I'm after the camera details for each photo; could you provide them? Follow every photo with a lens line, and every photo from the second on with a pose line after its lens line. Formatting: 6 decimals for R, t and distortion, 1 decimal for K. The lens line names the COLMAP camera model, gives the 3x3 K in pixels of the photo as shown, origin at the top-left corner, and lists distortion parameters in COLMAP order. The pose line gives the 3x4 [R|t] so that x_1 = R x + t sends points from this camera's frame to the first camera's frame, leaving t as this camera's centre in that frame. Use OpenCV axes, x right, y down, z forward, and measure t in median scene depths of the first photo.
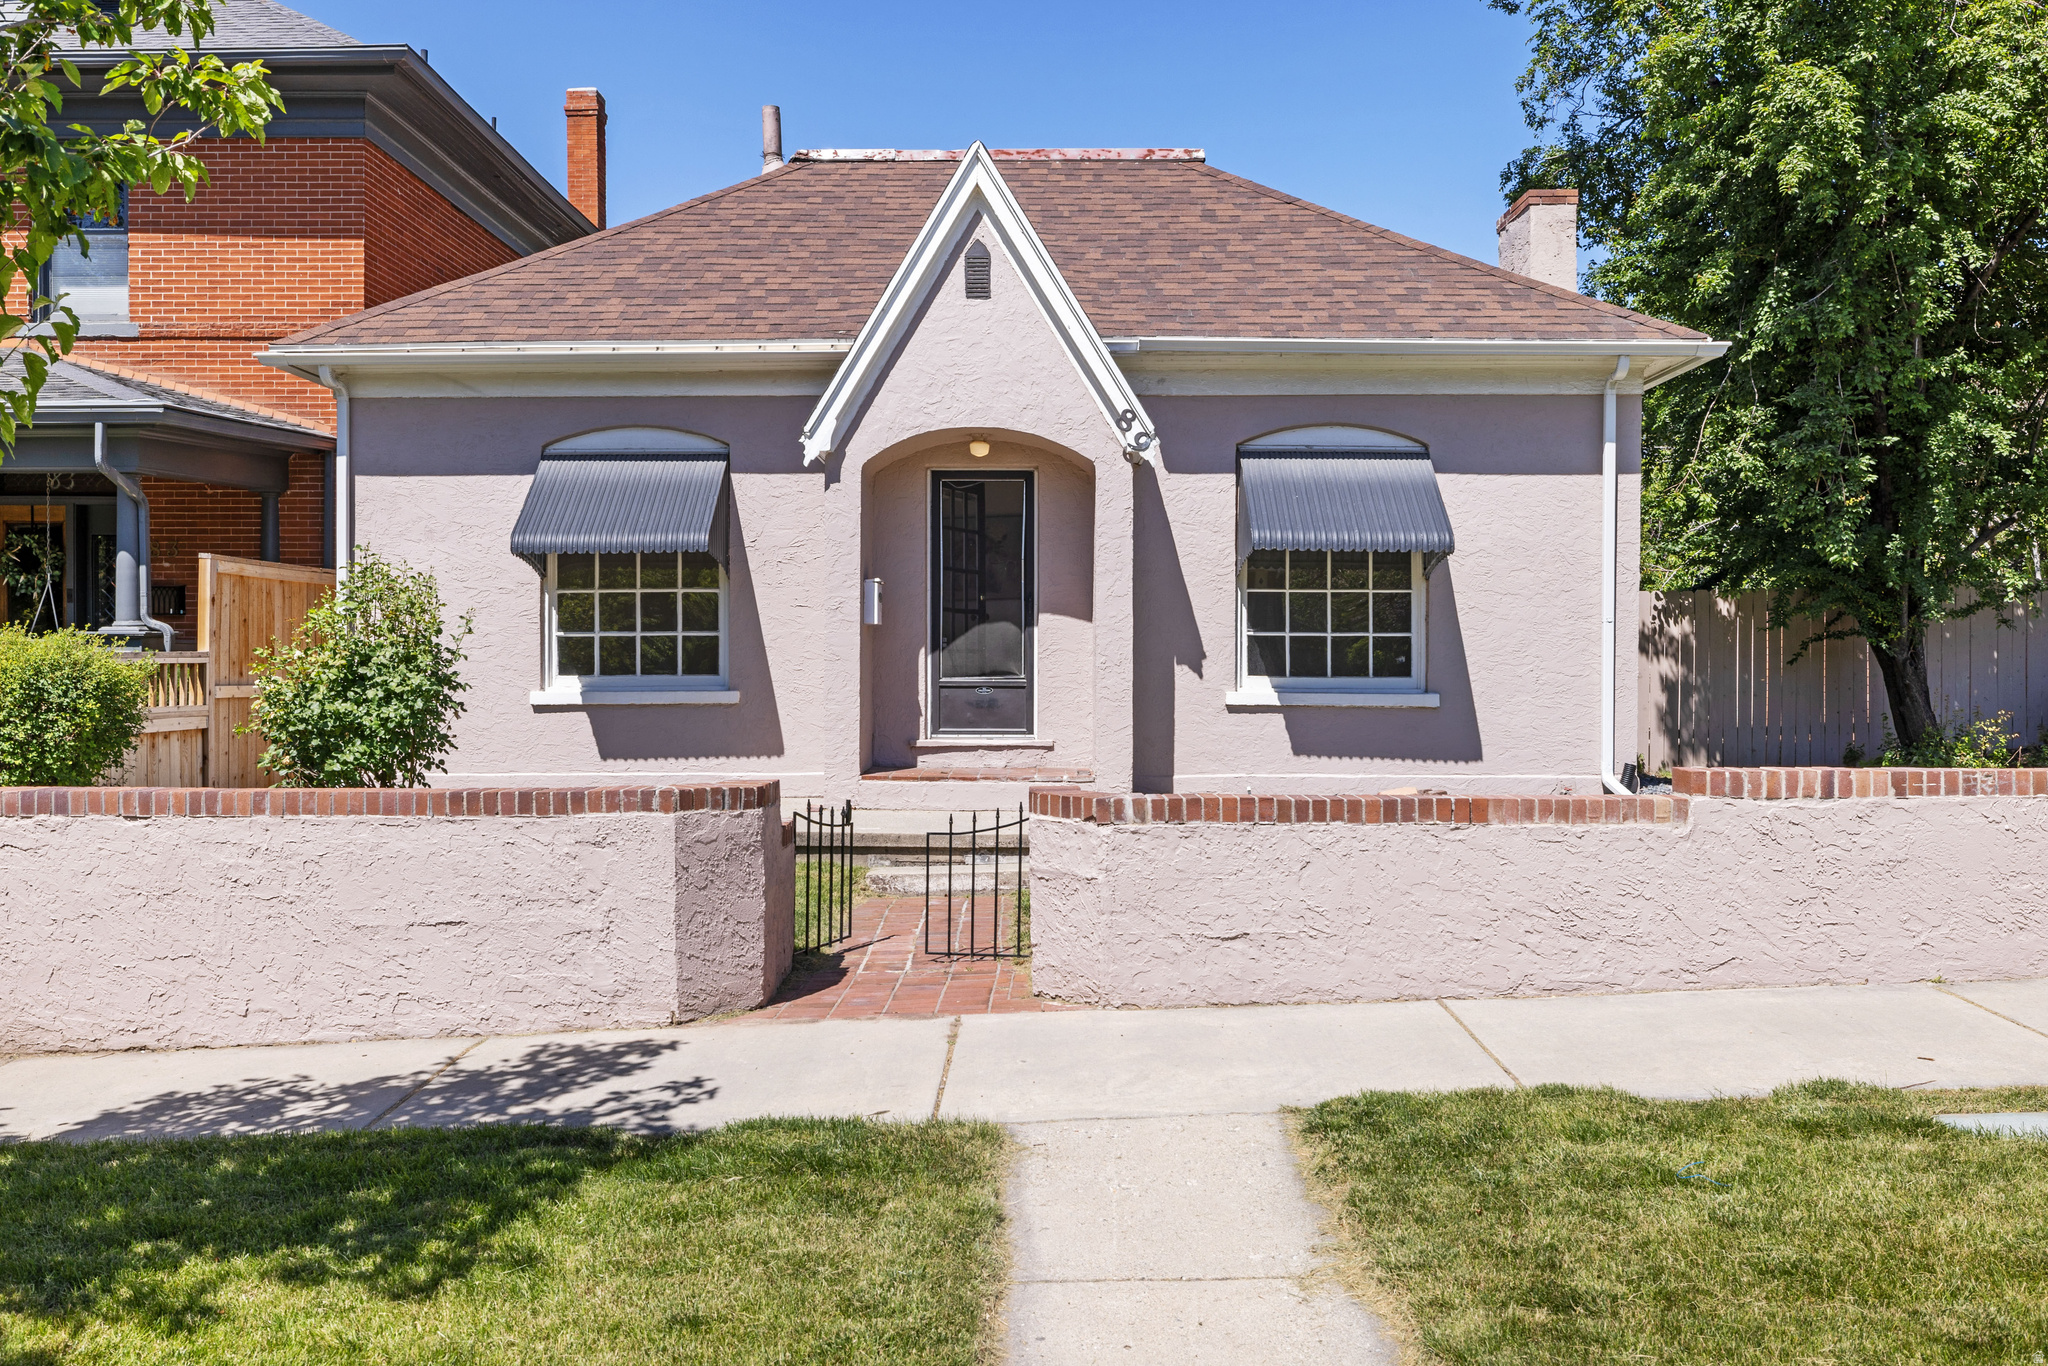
lens RADIAL K [[1544.9, 0, 986.3], [0, 1544.9, 682.6], [0, 0, 1]] dist [-0.001394, -0.002431]
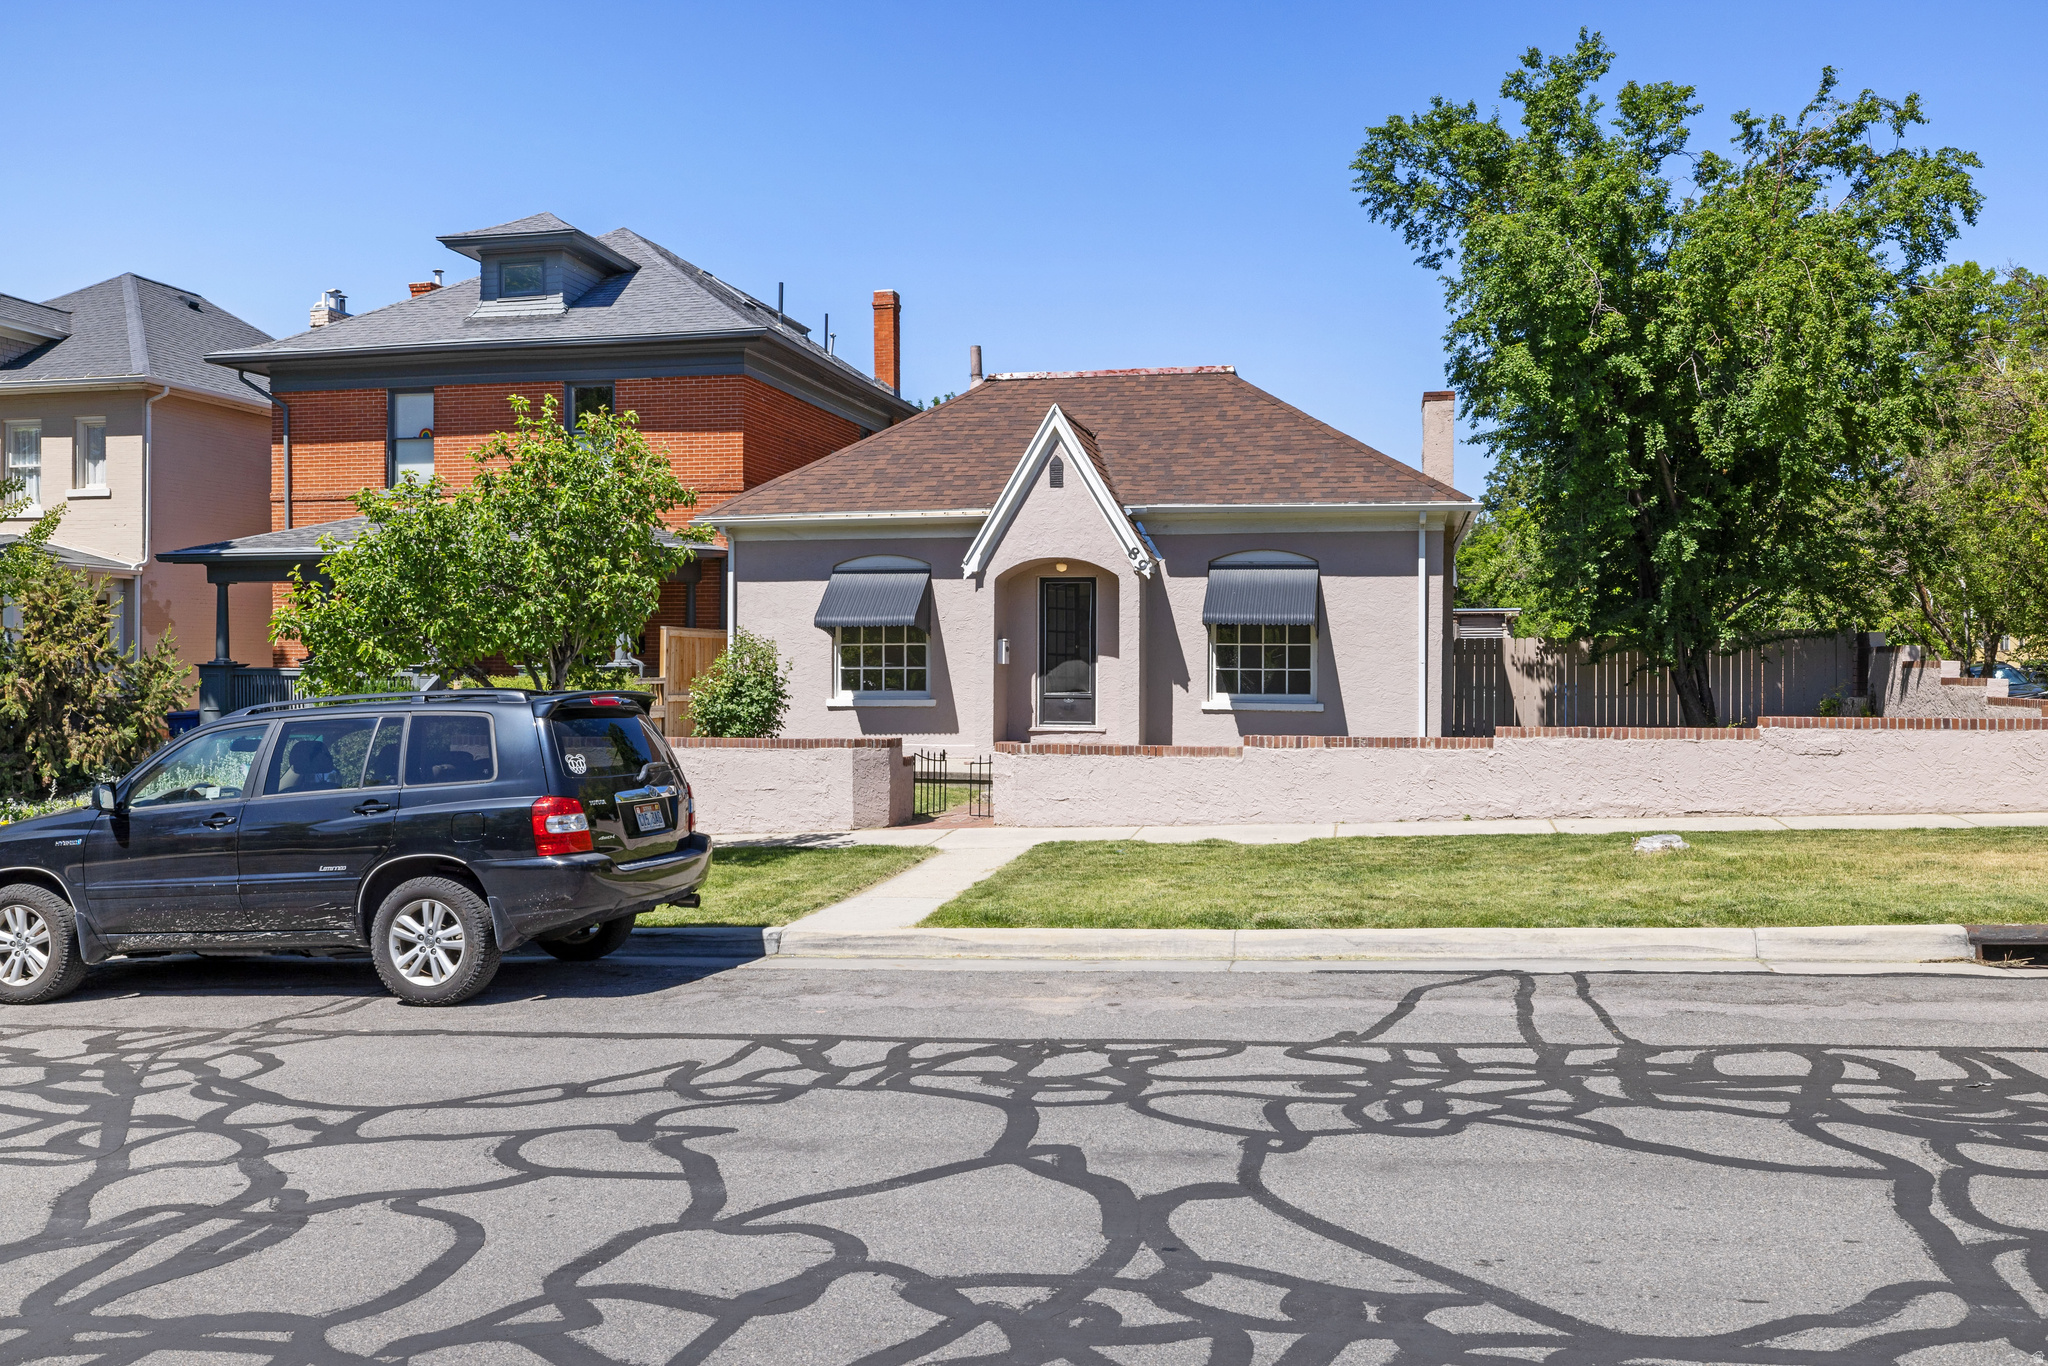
lens RADIAL K [[1466.2, 0, 1032.6], [0, 1466.2, 688.8], [0, 0, 1]] dist [-0.009270, 0.001245]
pose [[0.982075, 0.004736, -0.188431, 0.281315], [-0.004504, 0.999988, 0.001662, -0.010509], [0.188437, -0.000784, 0.982085, -0.685051]]
